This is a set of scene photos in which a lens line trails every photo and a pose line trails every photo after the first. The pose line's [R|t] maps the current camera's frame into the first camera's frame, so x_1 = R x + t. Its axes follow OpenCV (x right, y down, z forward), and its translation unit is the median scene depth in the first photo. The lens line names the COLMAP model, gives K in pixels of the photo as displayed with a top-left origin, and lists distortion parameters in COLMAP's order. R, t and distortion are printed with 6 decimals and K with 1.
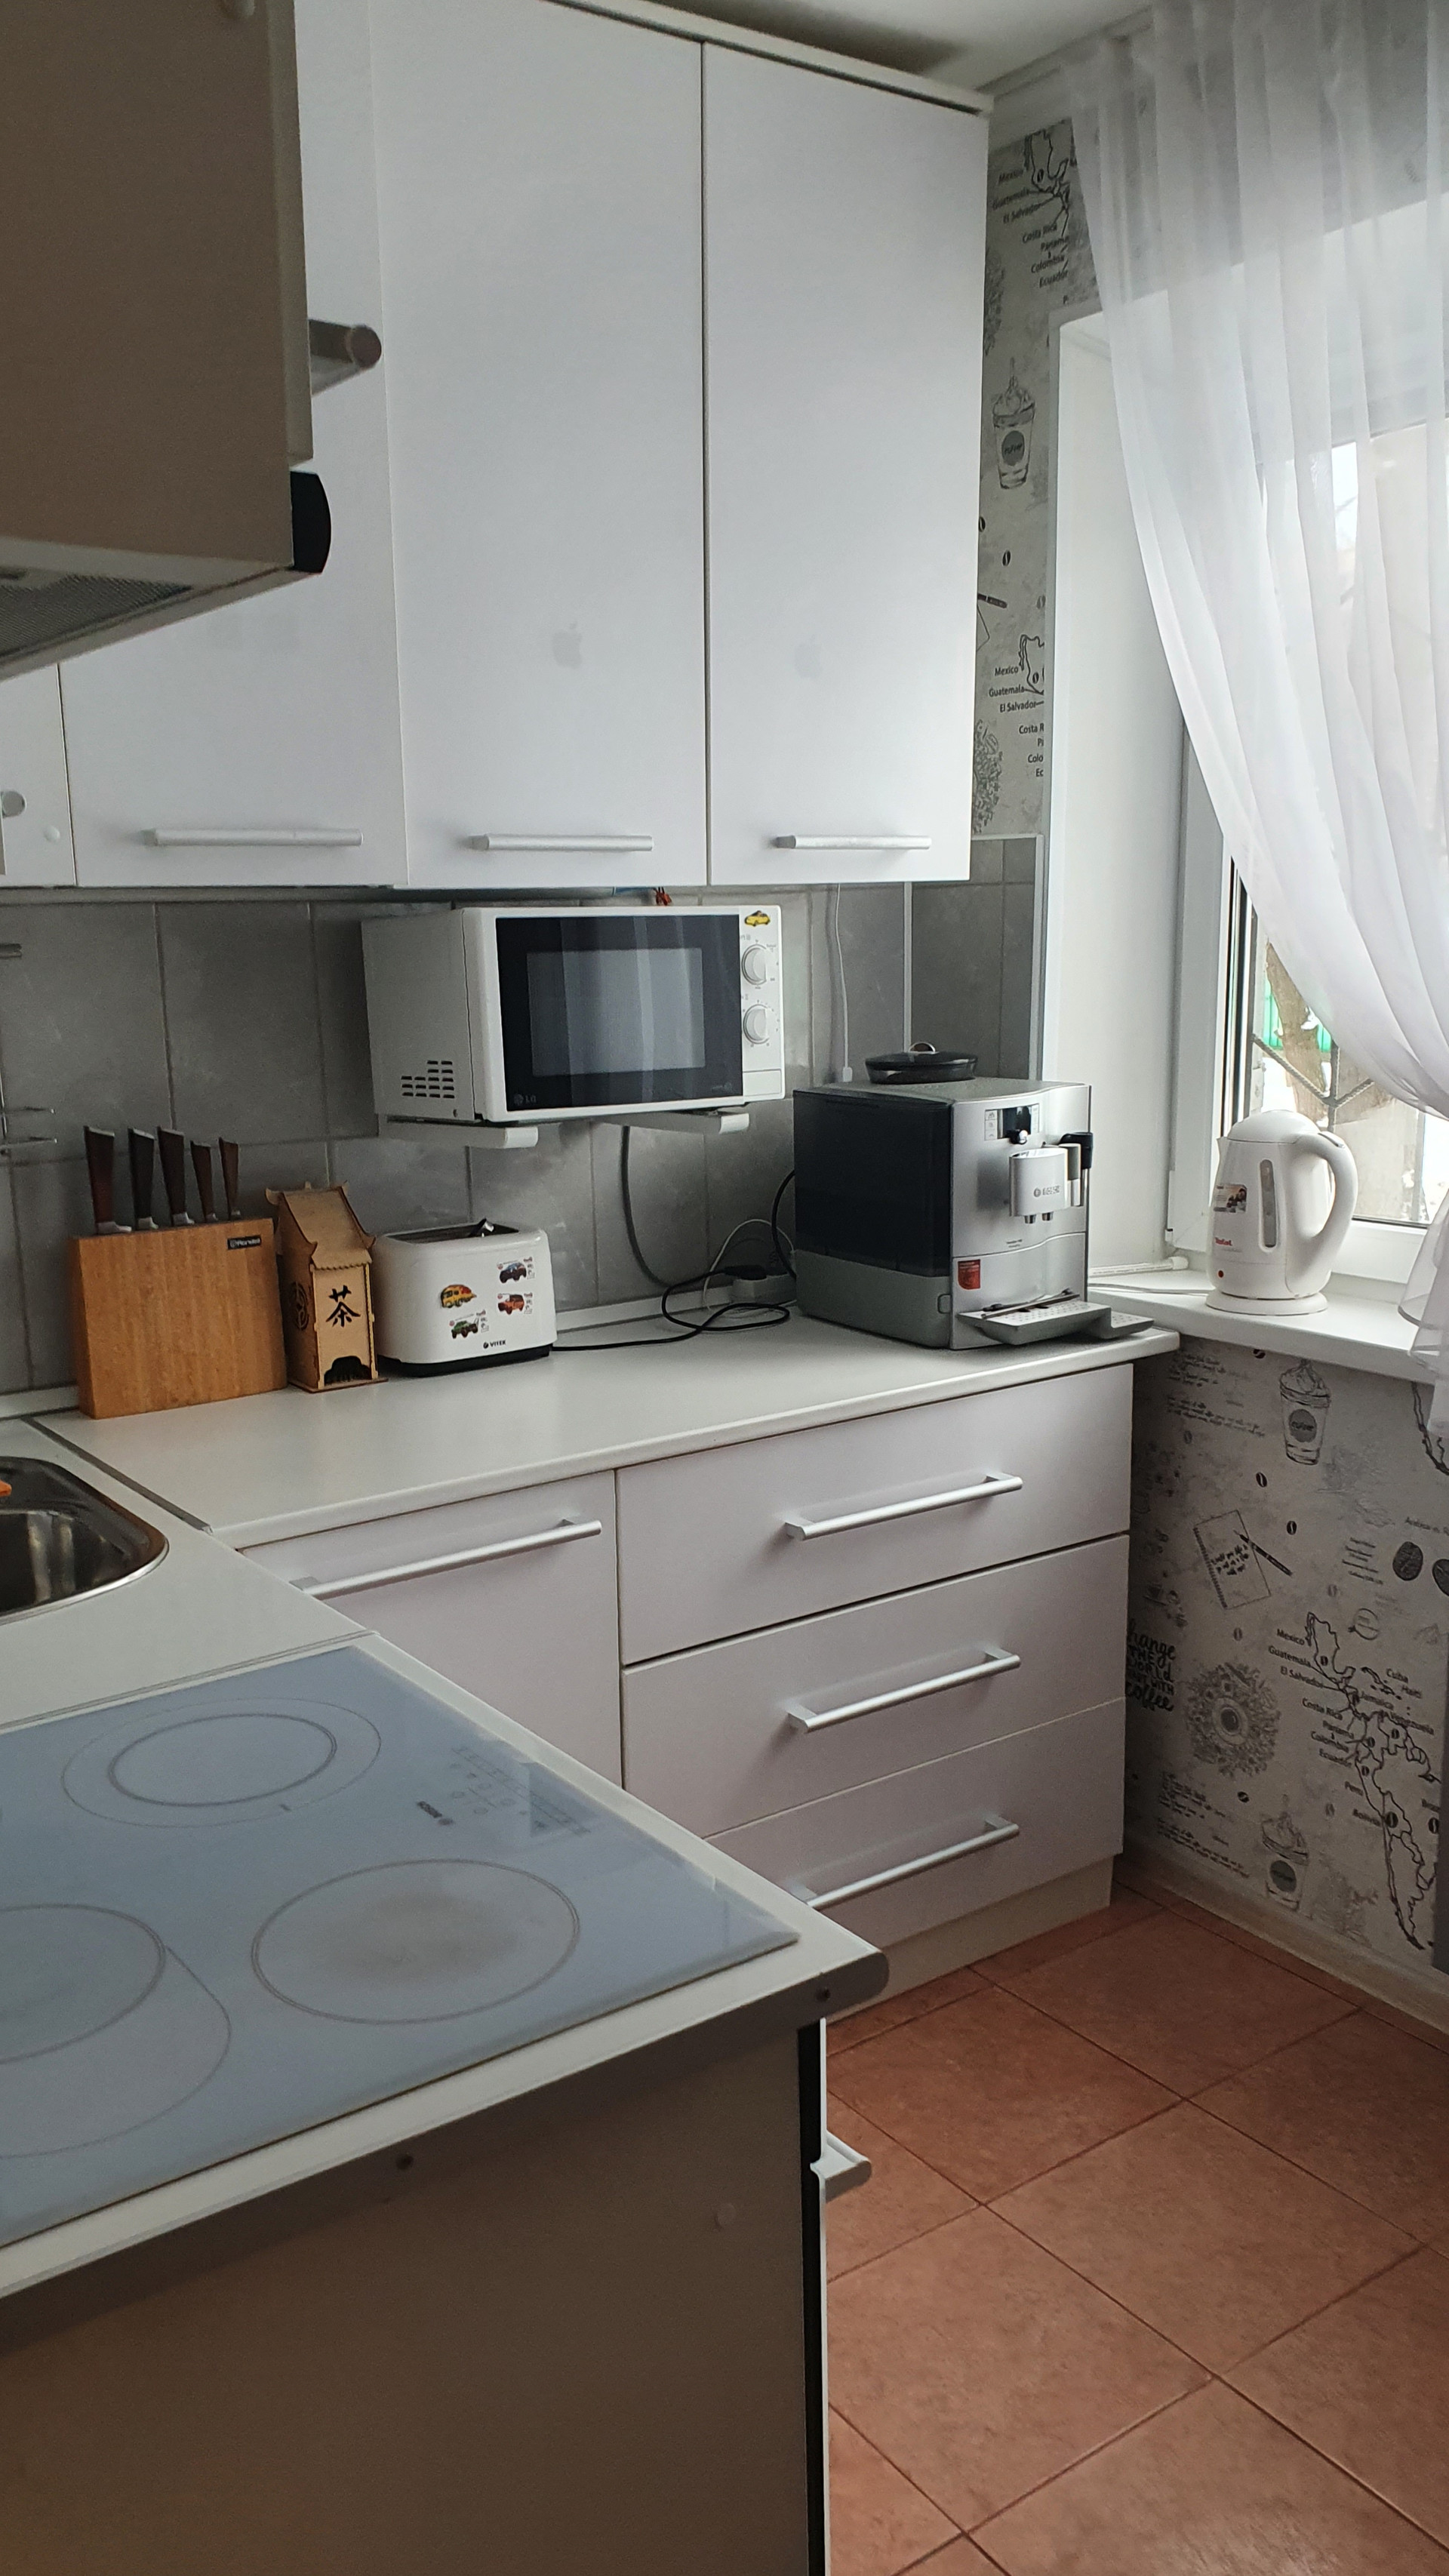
lens RADIAL K [[2023.3, 0, 731.1], [0, 2023.3, 1292.5], [0, 0, 1]] dist [0.040082, -0.021403]
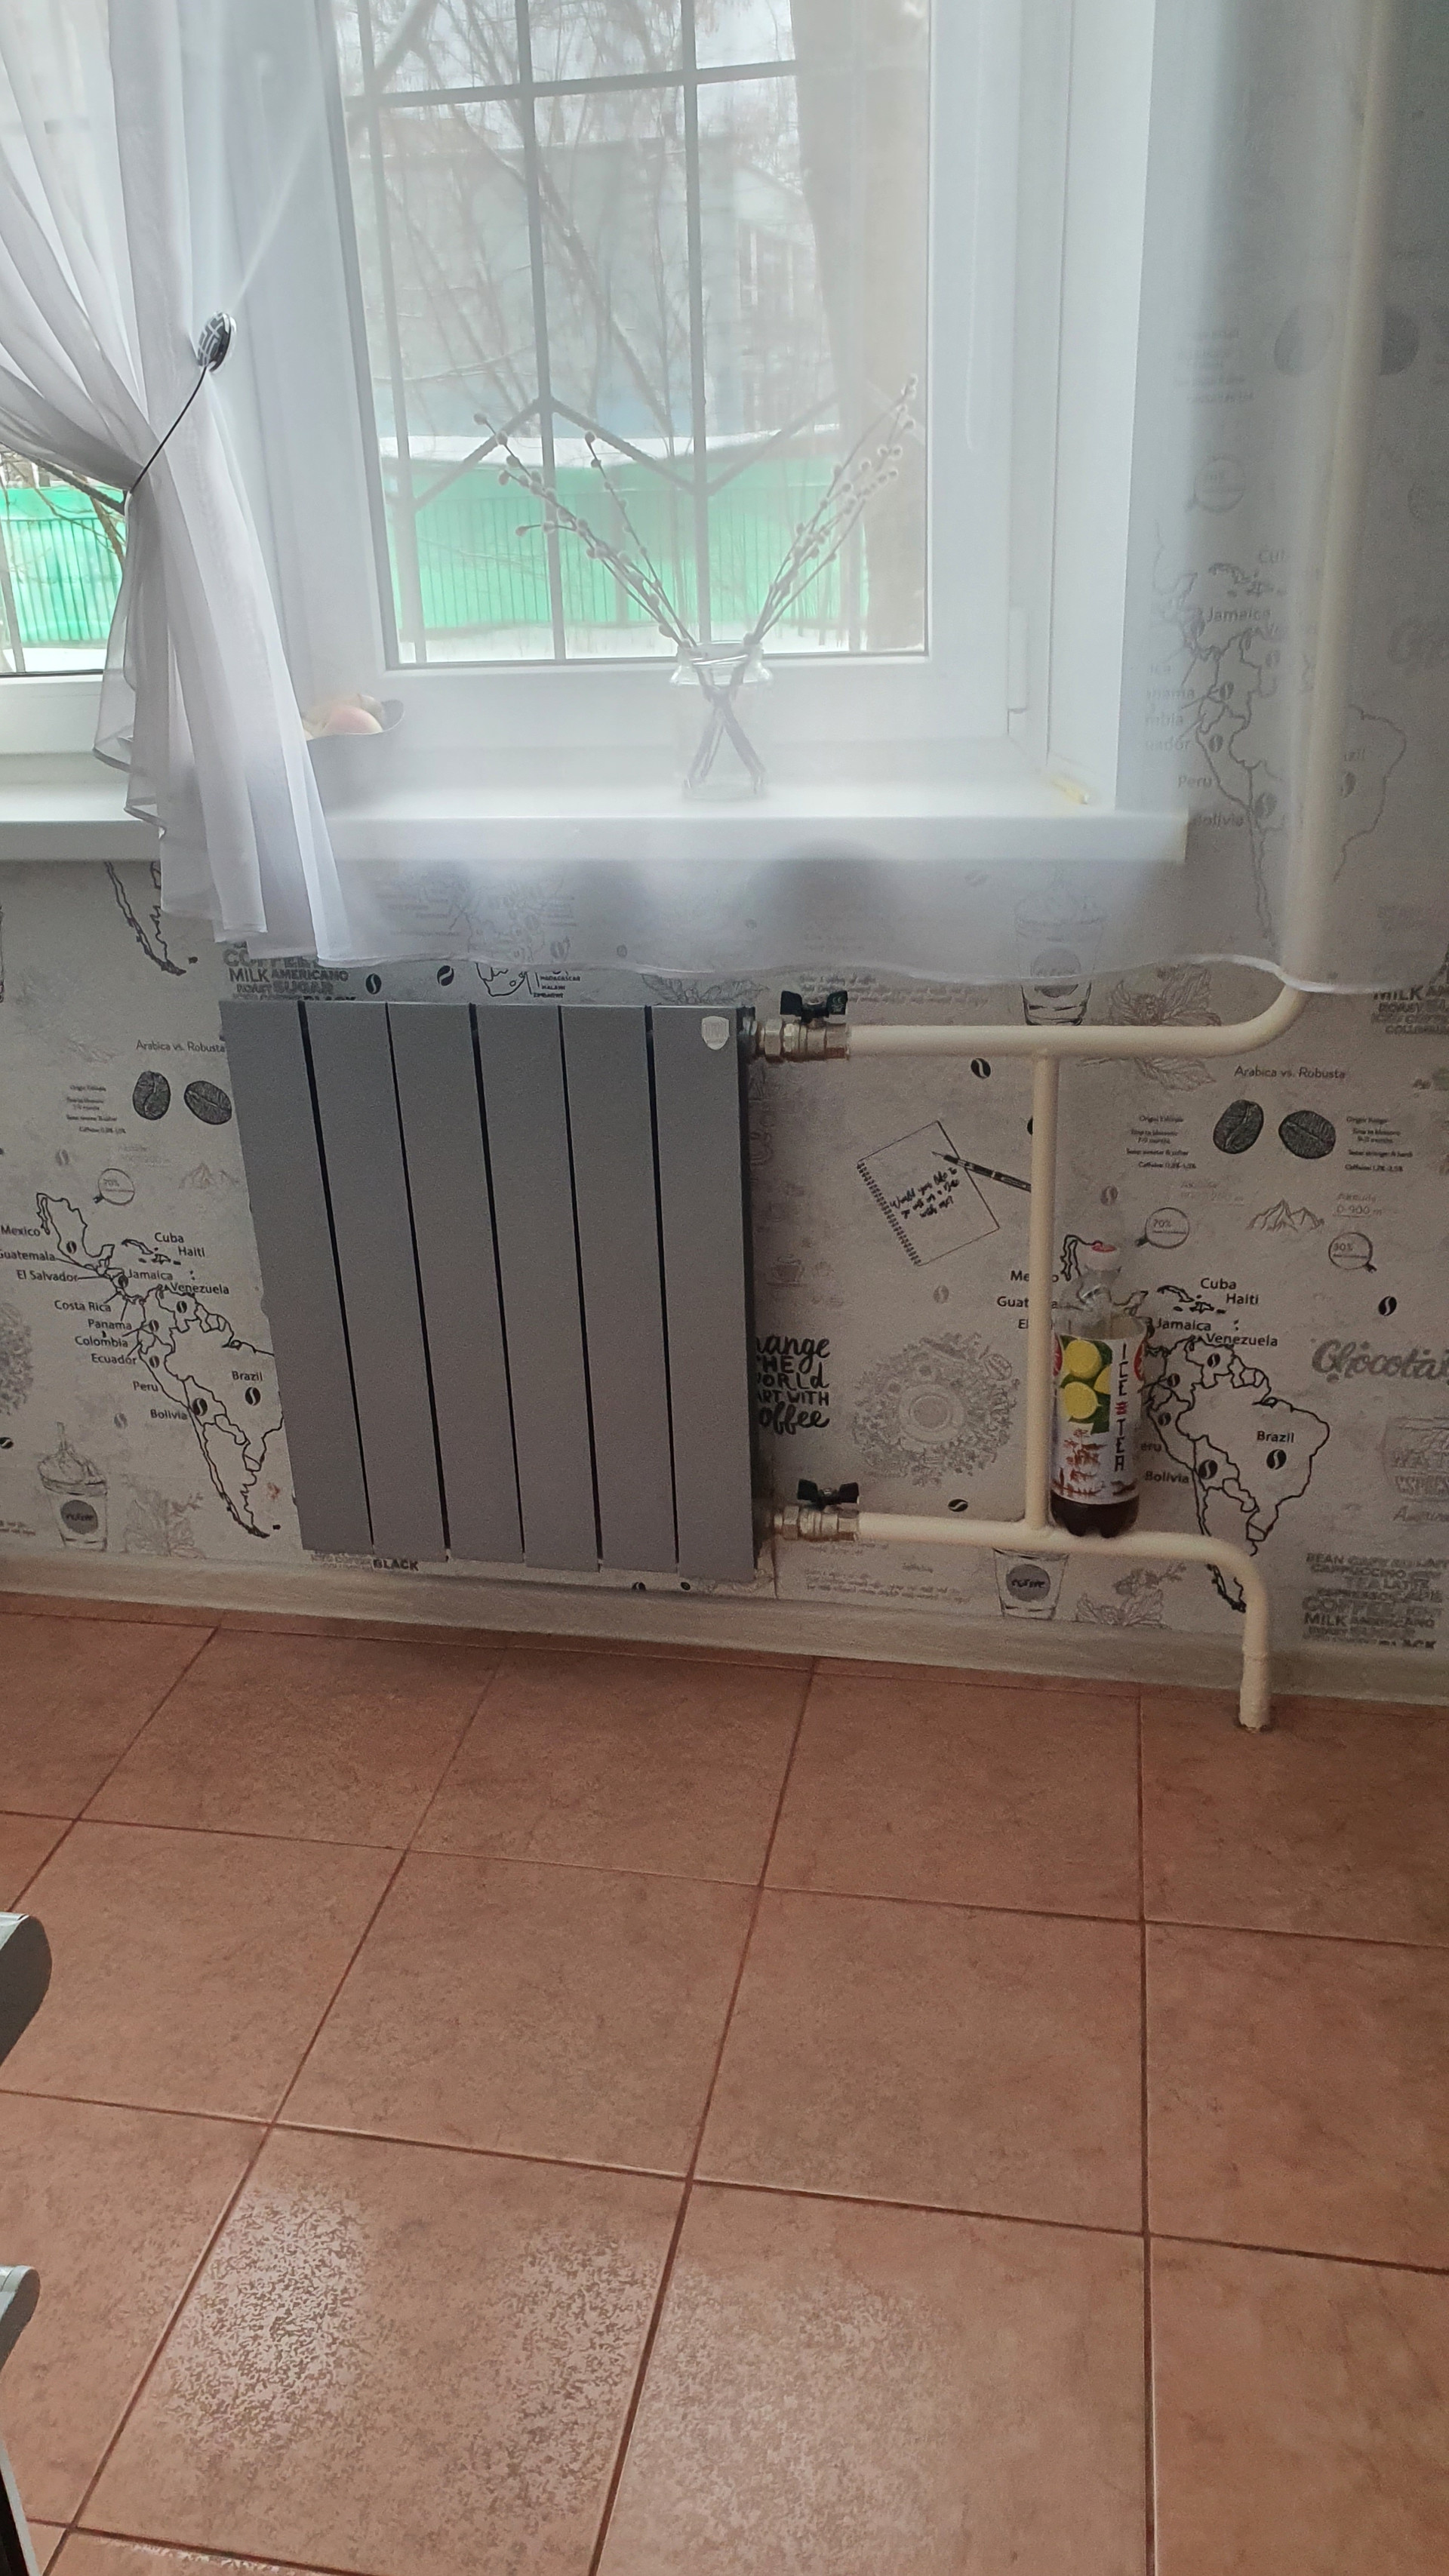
lens RADIAL K [[2023.3, 0, 667.0], [0, 2023.3, 1328.8], [0, 0, 1]] dist [0.040082, -0.021403]
pose [[0.734873, -0.294272, 0.611037, -0.031505], [0.161398, 0.950960, 0.263869, 0.041102], [-0.658720, -0.095290, 0.746329, 0.259401]]
